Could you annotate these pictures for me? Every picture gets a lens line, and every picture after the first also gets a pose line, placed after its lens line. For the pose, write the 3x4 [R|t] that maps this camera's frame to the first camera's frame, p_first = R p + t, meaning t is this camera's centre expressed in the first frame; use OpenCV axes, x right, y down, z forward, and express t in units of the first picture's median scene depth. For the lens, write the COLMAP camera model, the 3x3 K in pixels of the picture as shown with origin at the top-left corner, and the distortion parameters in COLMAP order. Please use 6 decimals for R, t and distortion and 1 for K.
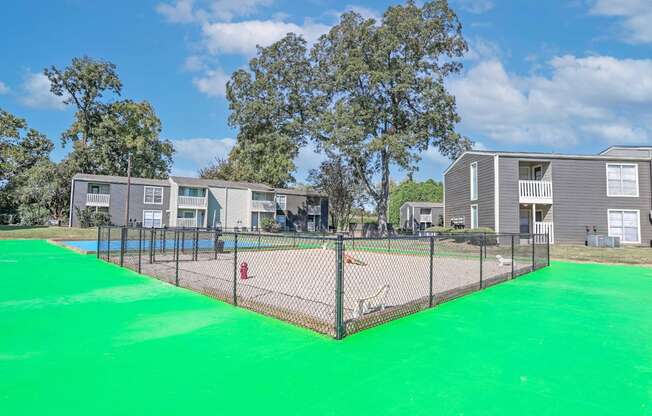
lens RADIAL K [[337.9, 0, 326.0], [0, 337.9, 208.0], [0, 0, 1]] dist [-0.062087, 0.029182]
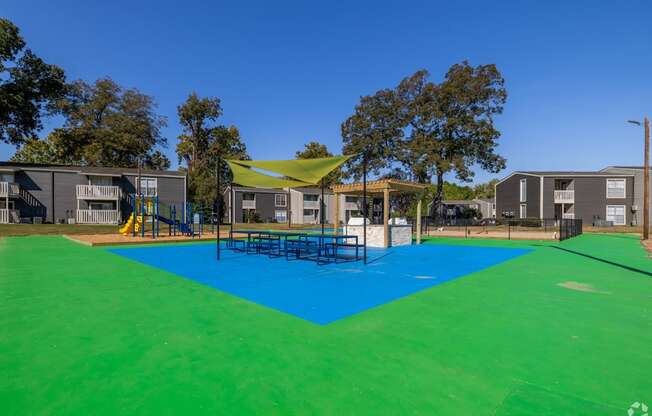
lens RADIAL K [[298.2, 0, 319.6], [0, 298.2, 225.4], [0, 0, 1]] dist [0.037581, -0.020596]
pose [[0.999771, -0.018863, -0.010148, -0.339940], [0.019527, 0.997357, 0.069985, -0.017092], [0.008802, -0.070167, 0.997496, -0.329231]]
